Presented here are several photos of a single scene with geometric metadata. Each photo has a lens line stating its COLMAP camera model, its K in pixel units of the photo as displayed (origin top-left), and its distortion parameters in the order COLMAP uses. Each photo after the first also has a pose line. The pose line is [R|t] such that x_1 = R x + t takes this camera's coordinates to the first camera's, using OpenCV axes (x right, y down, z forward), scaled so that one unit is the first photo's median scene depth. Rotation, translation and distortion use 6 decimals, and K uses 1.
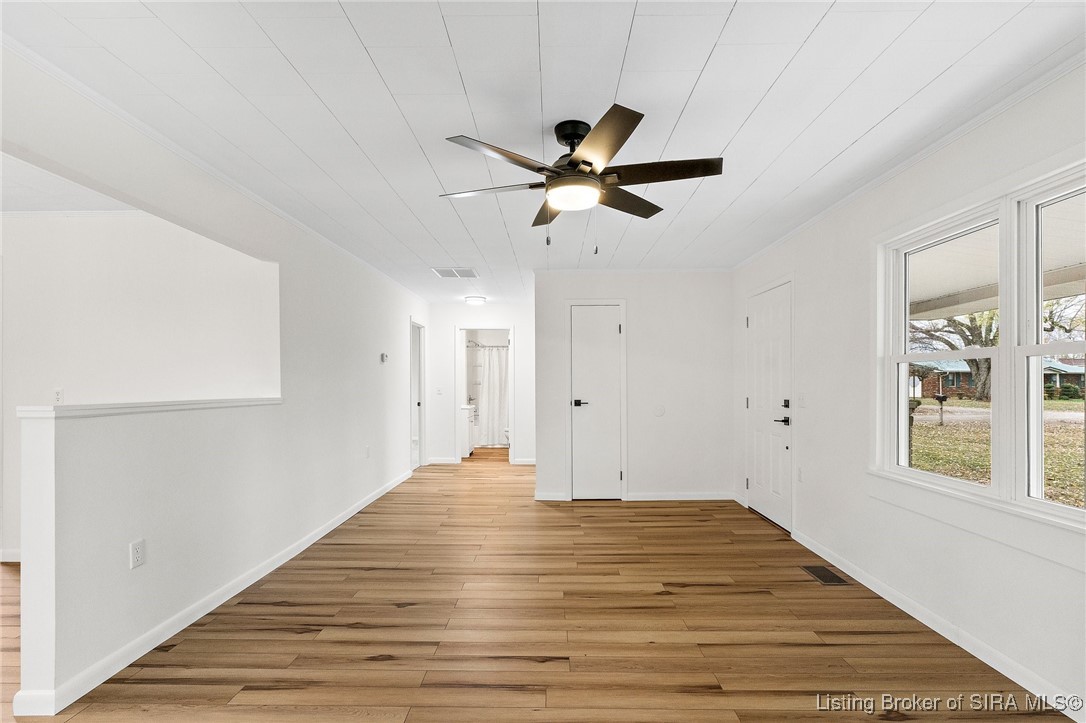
lens RADIAL K [[525.0, 0, 543.3], [0, 525.0, 389.5], [0, 0, 1]] dist [0.003035, 0.000389]
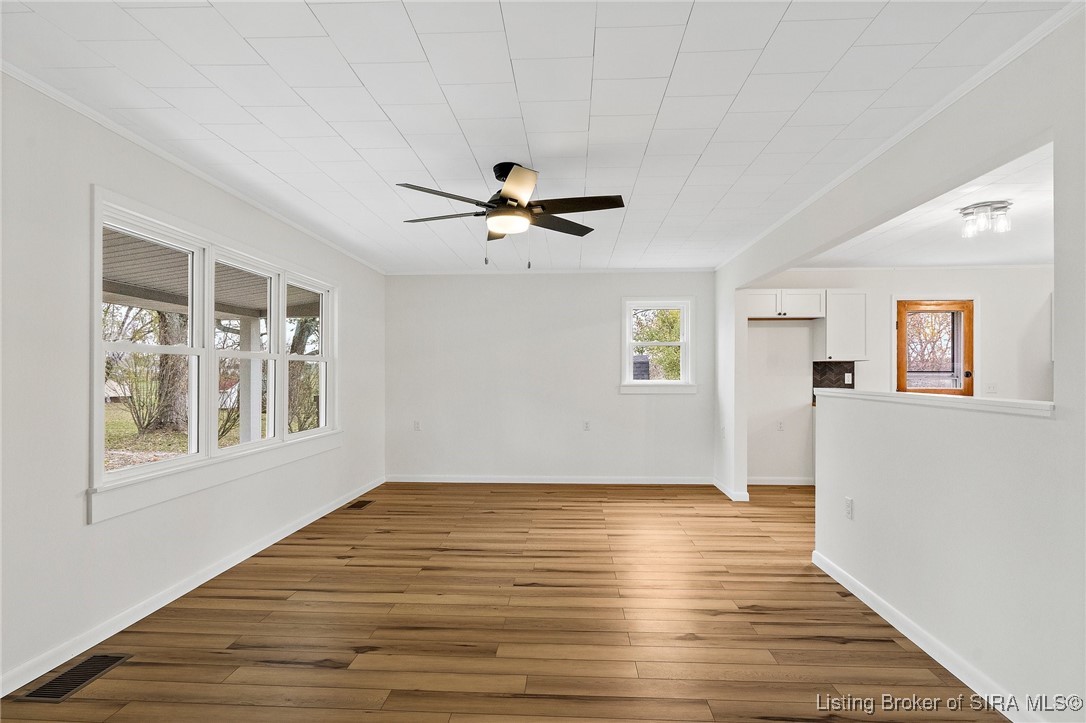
lens RADIAL K [[525.0, 0, 542.2], [0, 525.0, 368.1], [0, 0, 1]] dist [0.003035, 0.000389]
pose [[-0.999191, 0.001119, 0.040206, -0.054895], [0.001221, 0.999996, 0.002489, -0.023161], [-0.040203, 0.002536, -0.999188, 1.651995]]
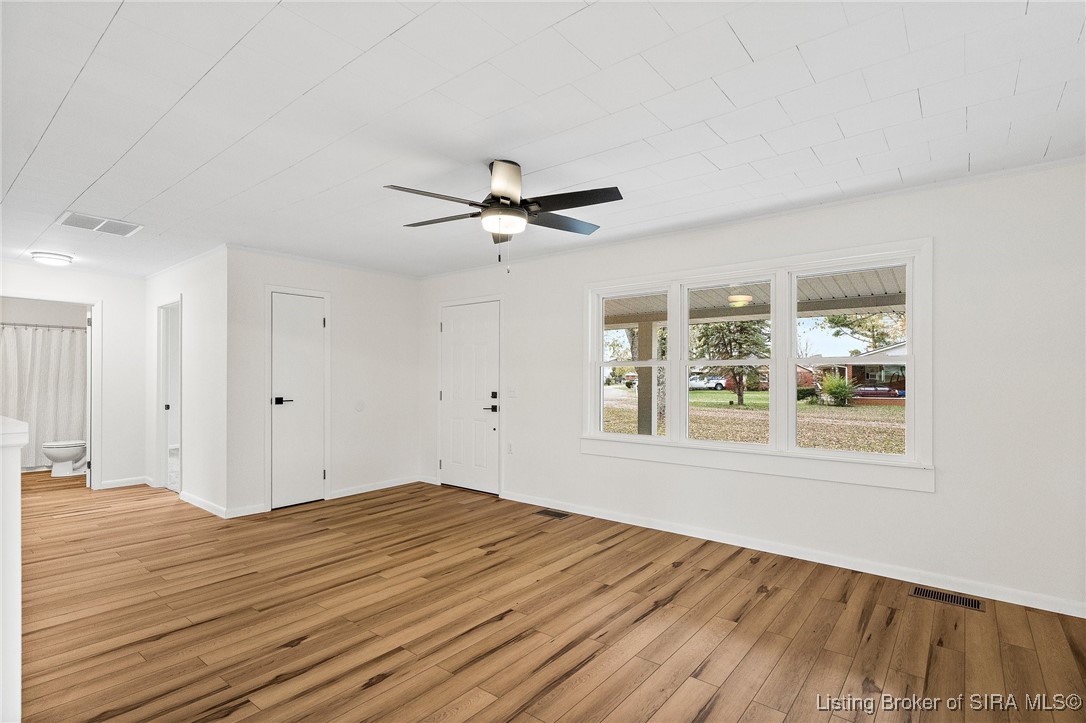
lens RADIAL K [[525.0, 0, 543.1], [0, 525.0, 370.1], [0, 0, 1]] dist [0.003035, 0.000389]
pose [[0.616509, 0.014271, 0.787219, -0.612707], [0.008311, 0.999662, -0.024630, -0.001083], [-0.787304, 0.021727, 0.616182, 0.142471]]
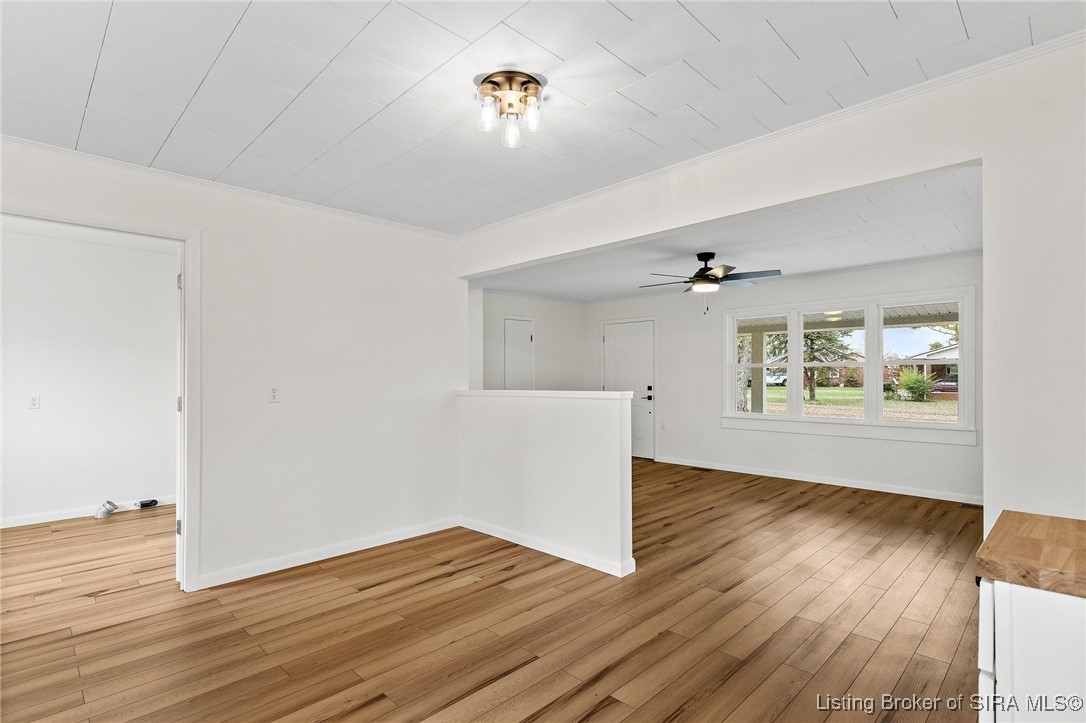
lens RADIAL K [[525.0, 0, 539.8], [0, 525.0, 375.8], [0, 0, 1]] dist [0.003035, 0.000389]
pose [[0.699583, -0.003188, 0.714544, -1.398277], [0.014455, 0.999849, -0.009691, -0.003319], [-0.714405, 0.017108, 0.699523, 0.009958]]
